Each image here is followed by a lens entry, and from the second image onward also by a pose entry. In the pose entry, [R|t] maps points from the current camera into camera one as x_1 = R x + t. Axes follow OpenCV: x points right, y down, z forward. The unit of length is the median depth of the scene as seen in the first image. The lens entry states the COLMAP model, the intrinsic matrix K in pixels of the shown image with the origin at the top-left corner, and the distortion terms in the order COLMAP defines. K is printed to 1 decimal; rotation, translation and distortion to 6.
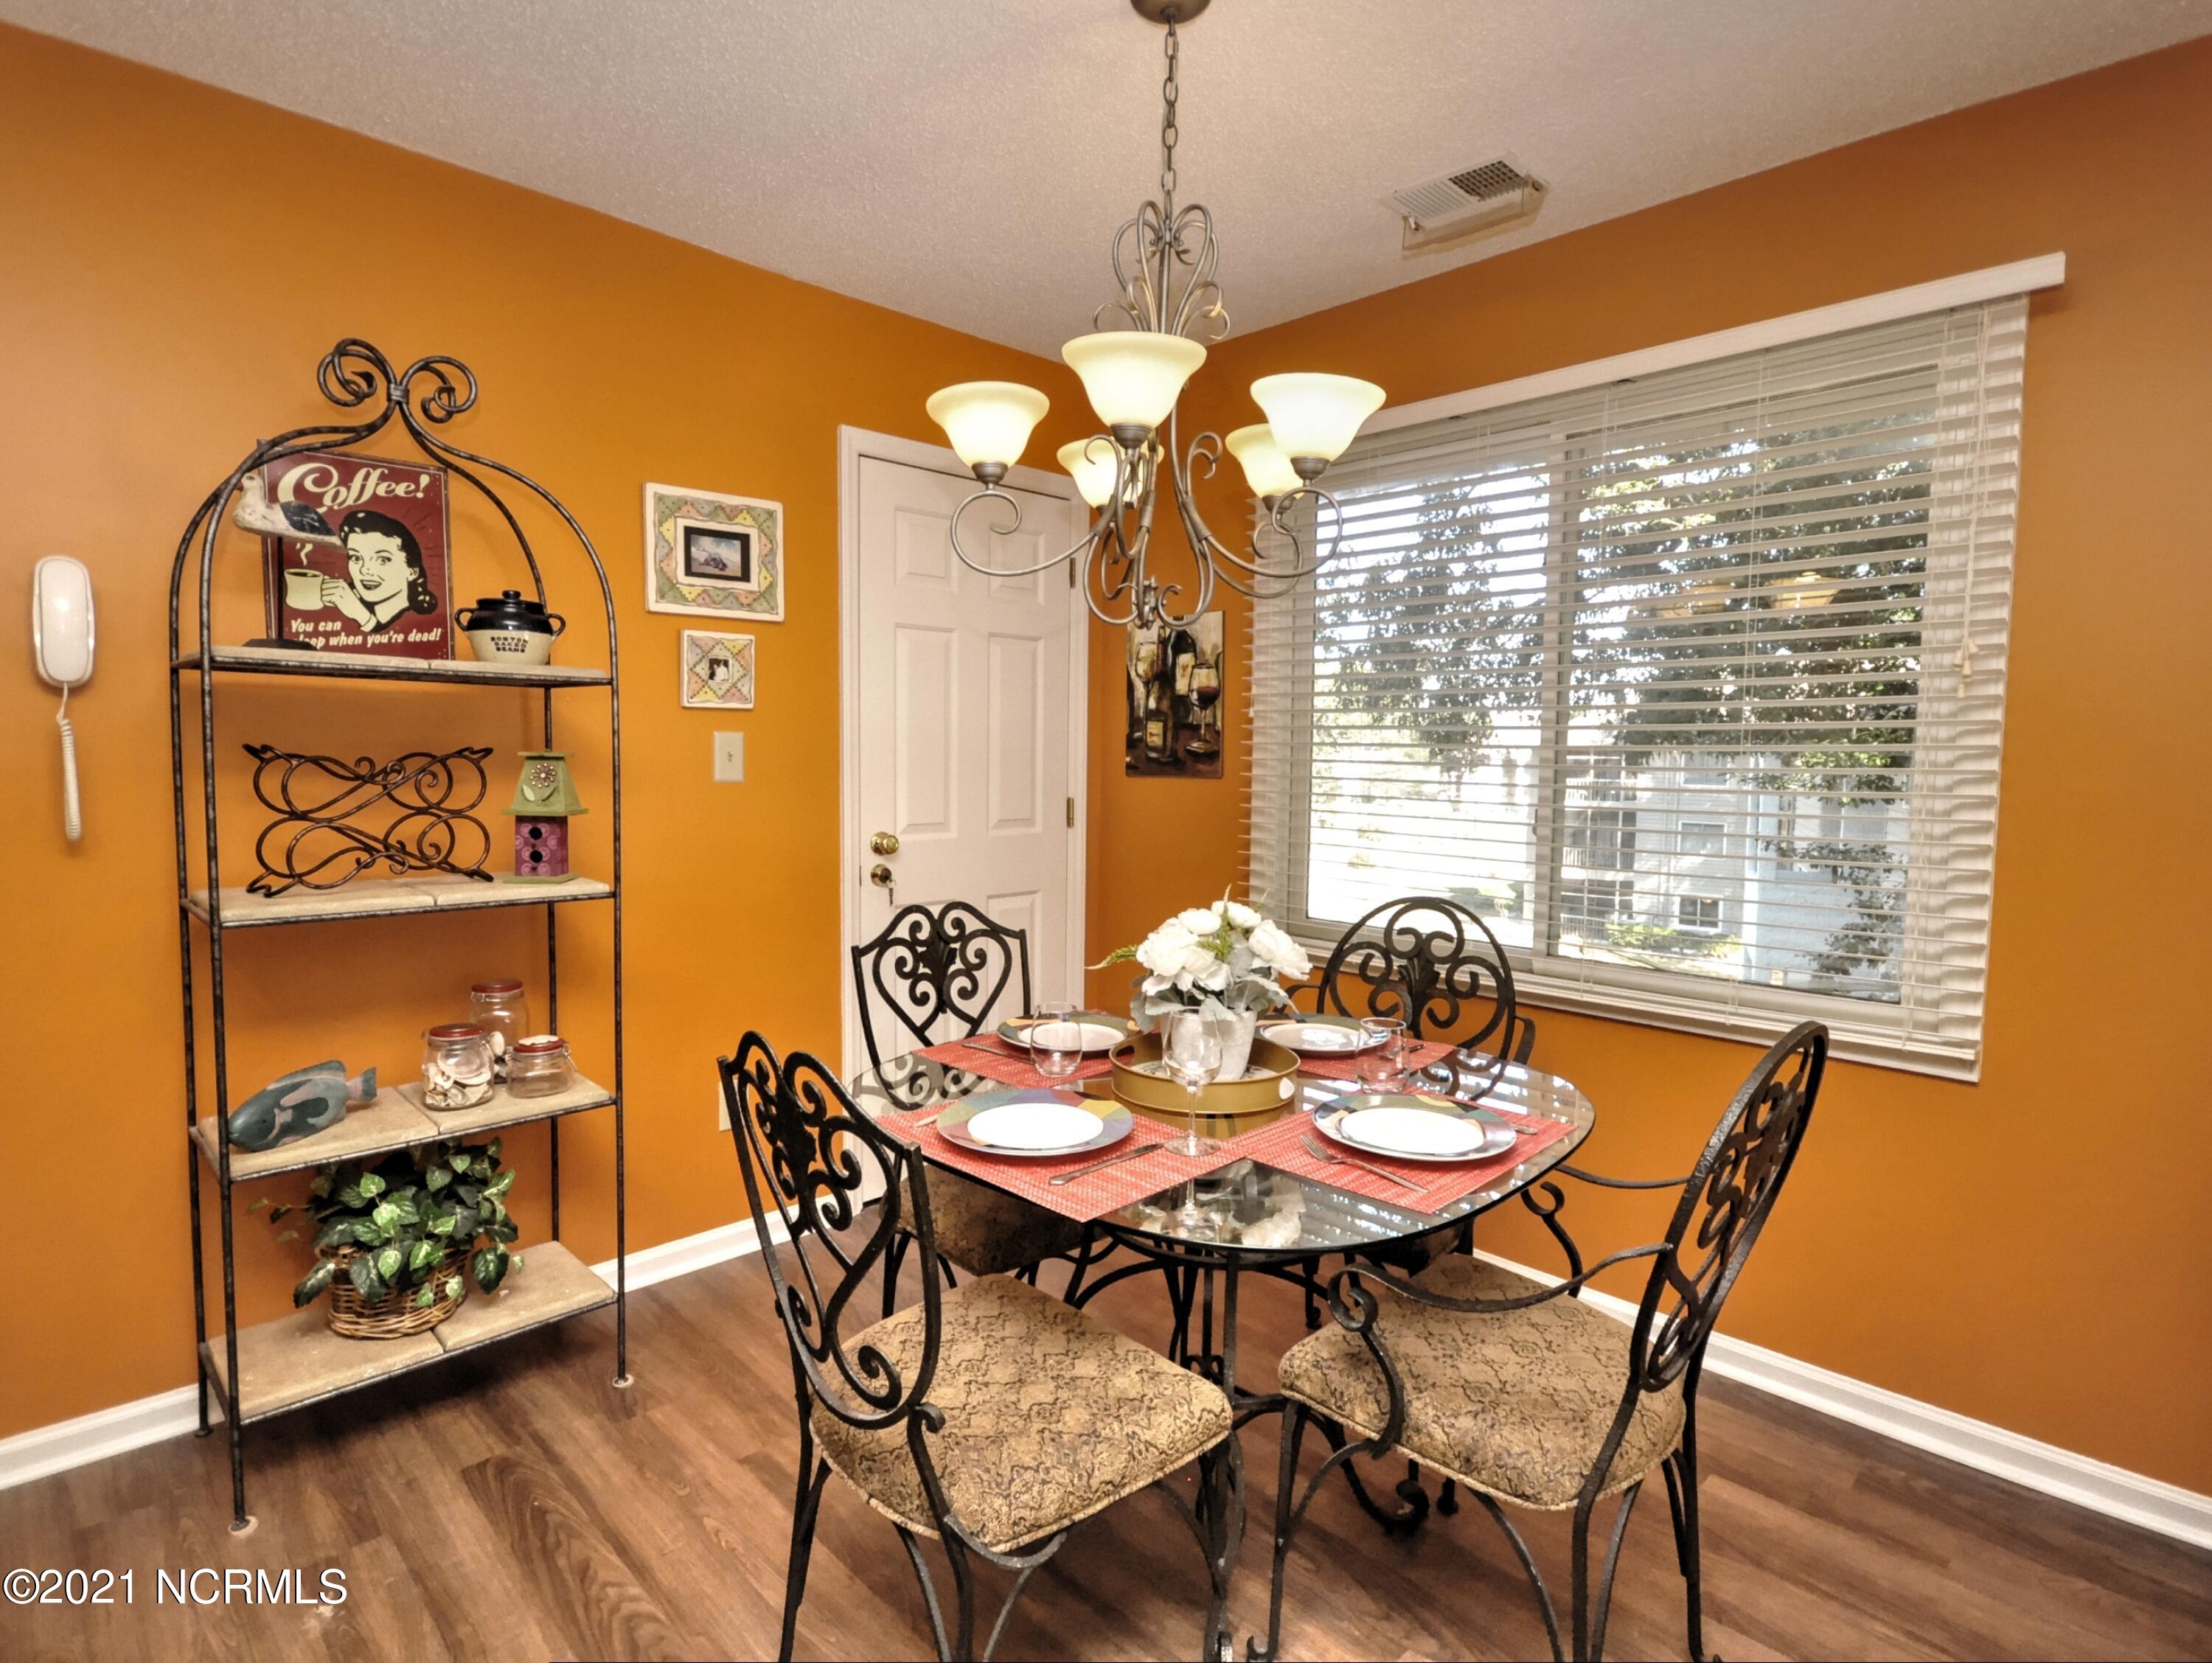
lens RADIAL K [[1123.7, 0, 1095.1], [0, 1123.7, 825.9], [0, 0, 1]] dist [-0.005955, 0.001949]
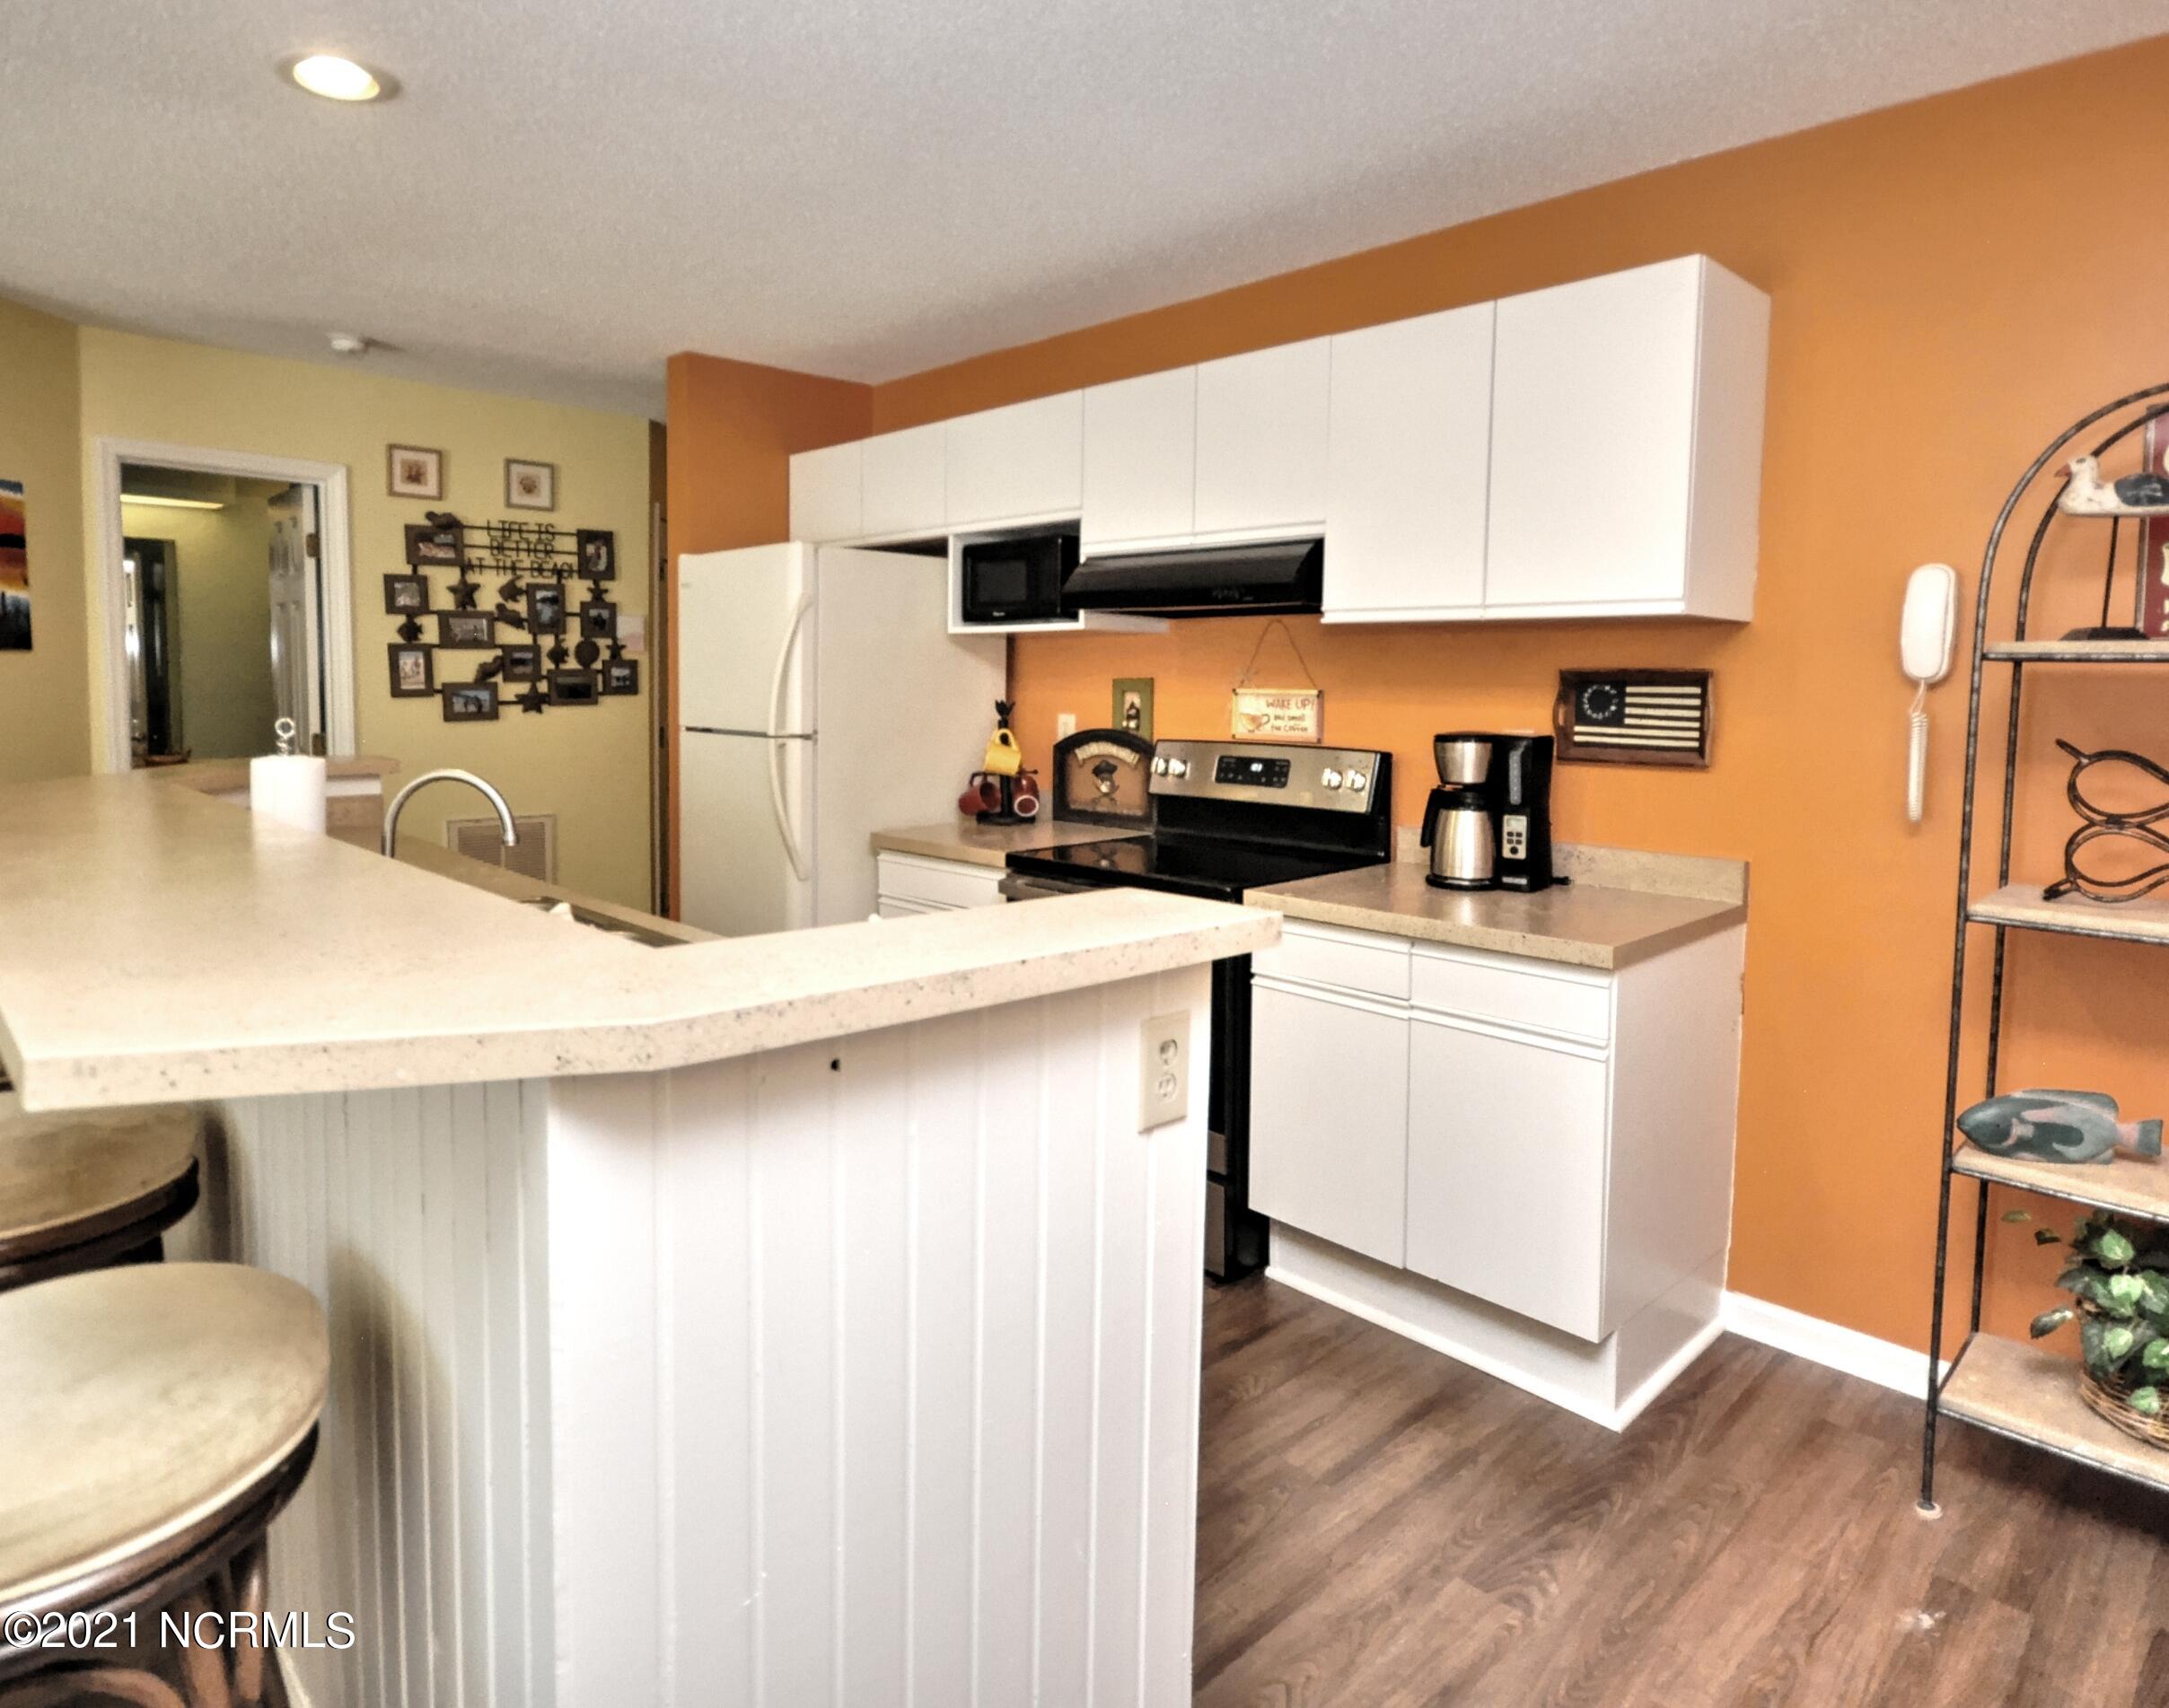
lens RADIAL K [[1258.1, 0, 1061.0], [0, 1258.1, 783.7], [0, 0, 1]] dist [-0.008604, 0.004355]
pose [[-0.002223, 0.066021, -0.997816, 0.233935], [-0.082137, 0.994435, 0.065980, -0.026792], [0.996619, 0.082104, 0.003212, 0.112518]]
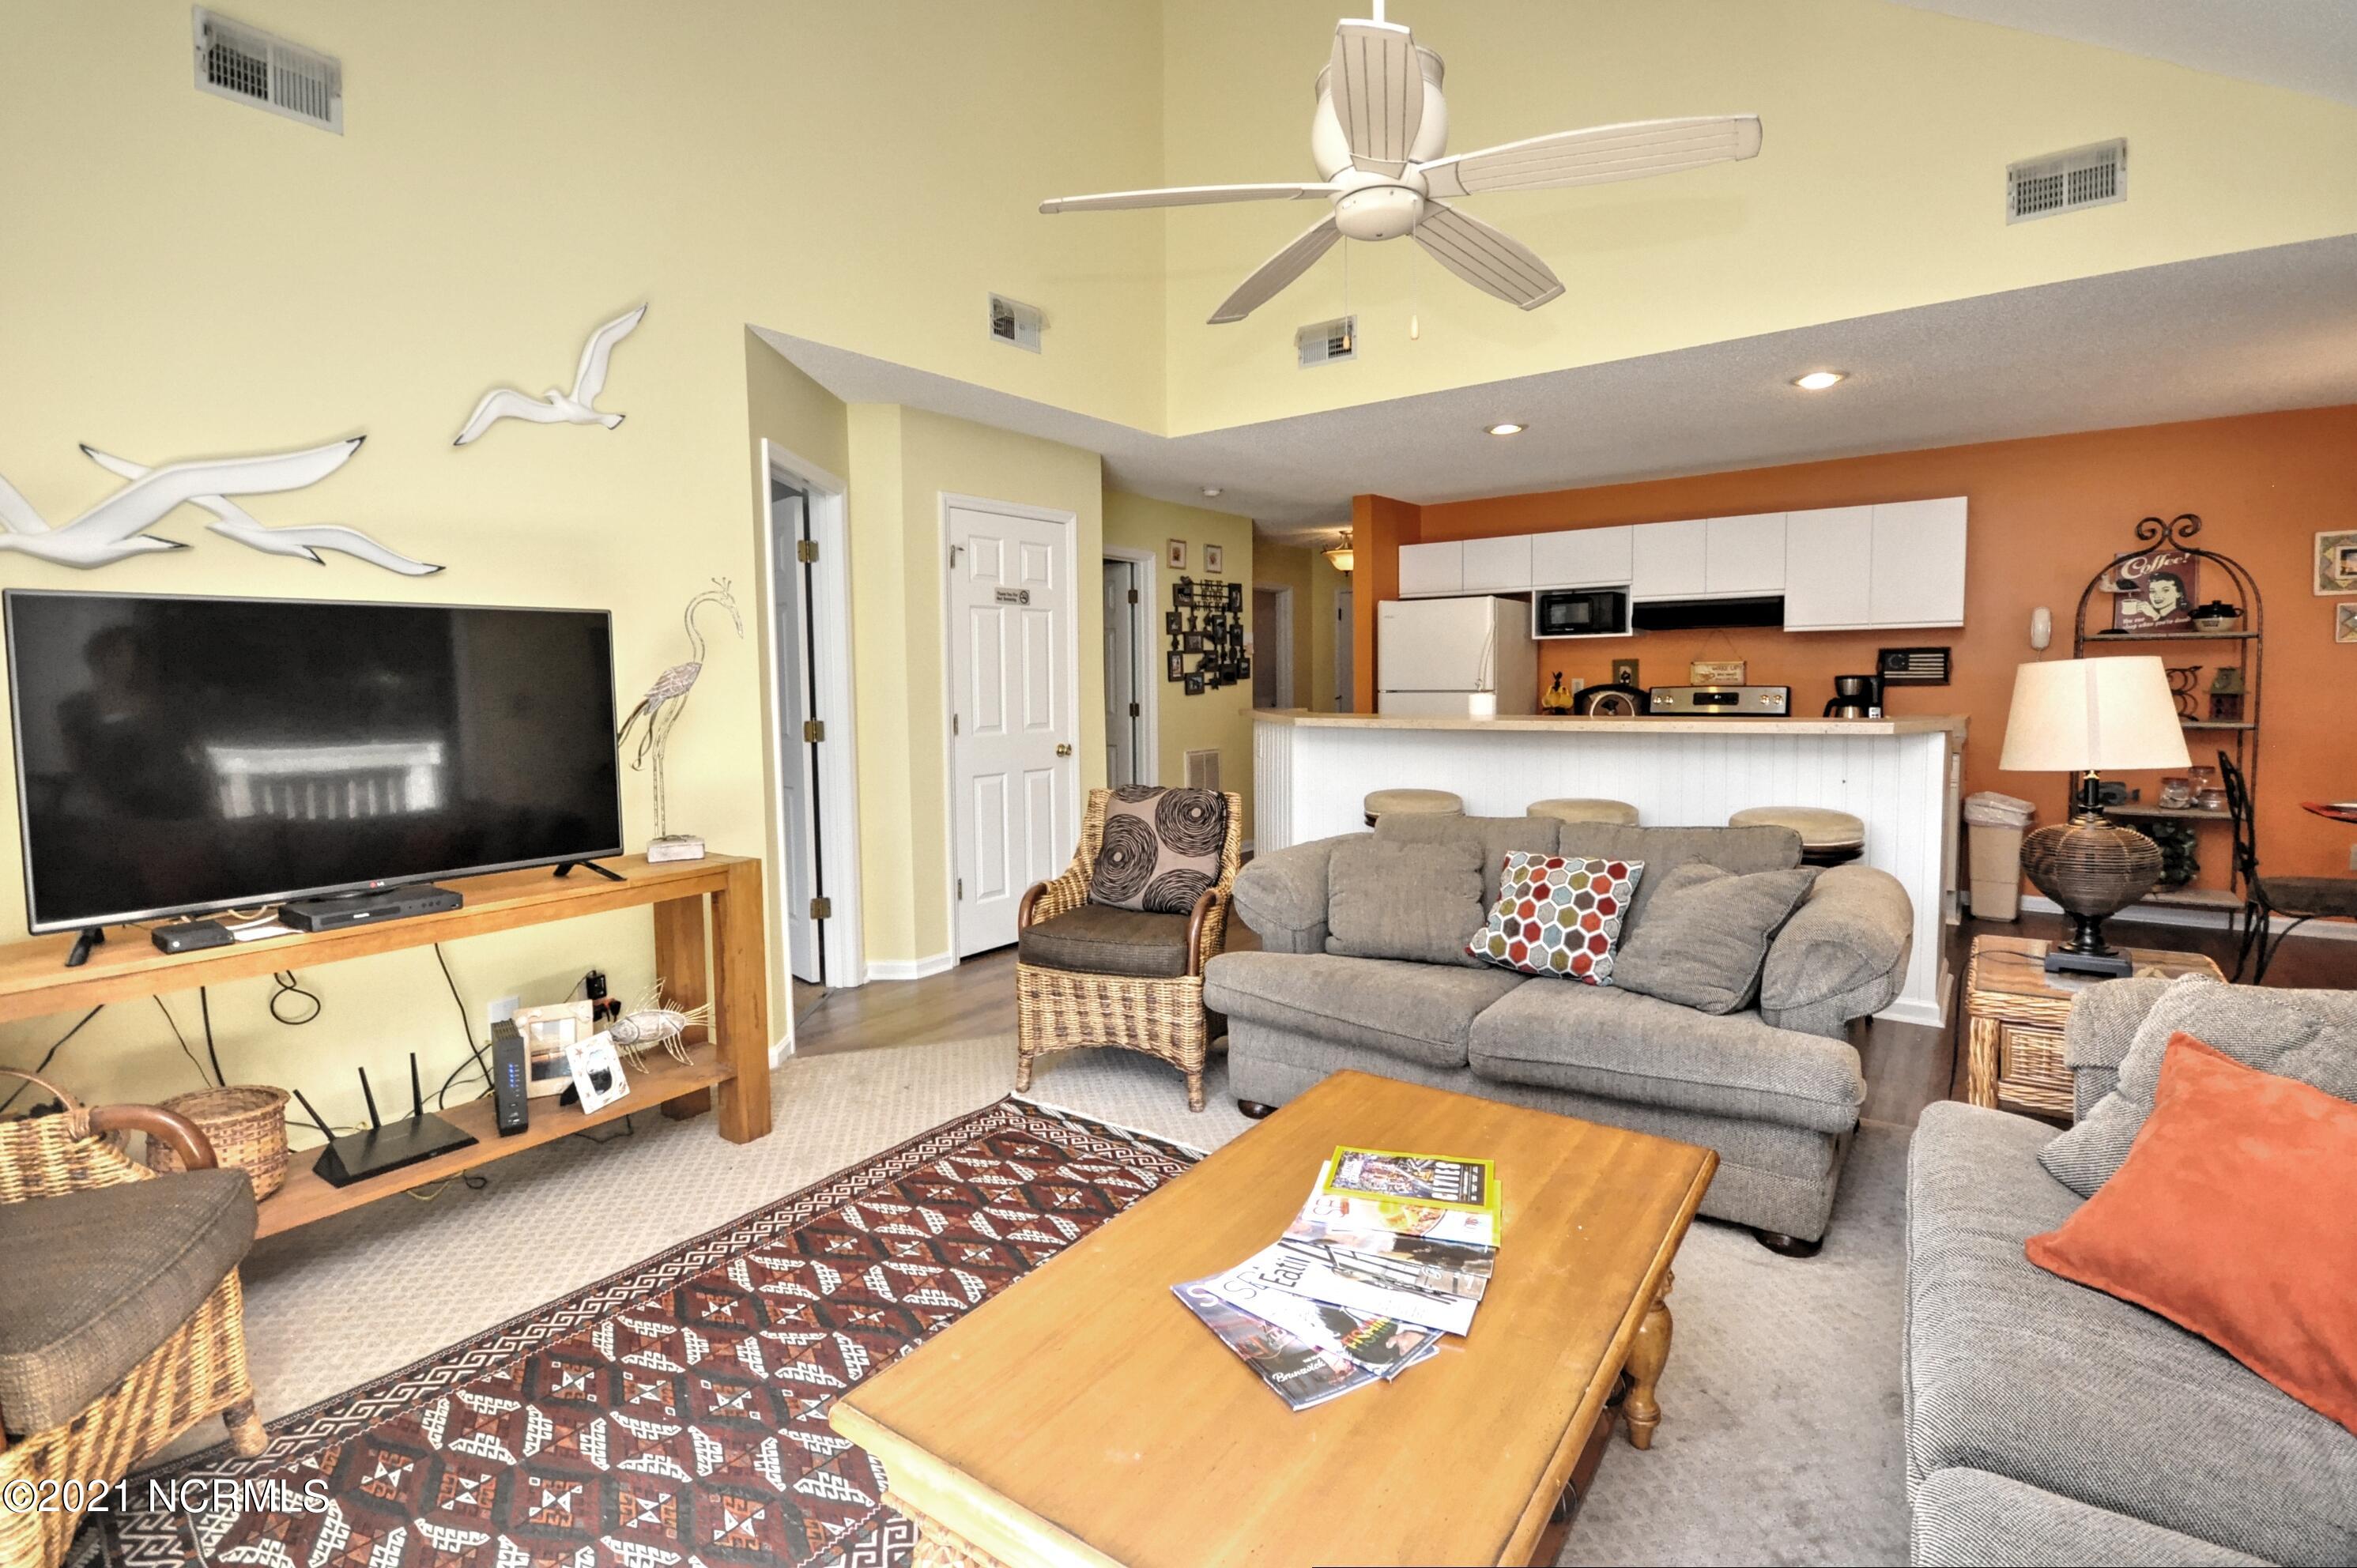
lens RADIAL K [[1073.9, 0, 1192.0], [0, 1073.9, 747.0], [0, 0, 1]] dist [0.007171, -0.011477]
pose [[0.165426, 0.048995, -0.985005, 1.158152], [-0.051657, 0.997825, 0.040957, 0.102125], [0.984868, 0.044107, 0.167597, -1.276007]]
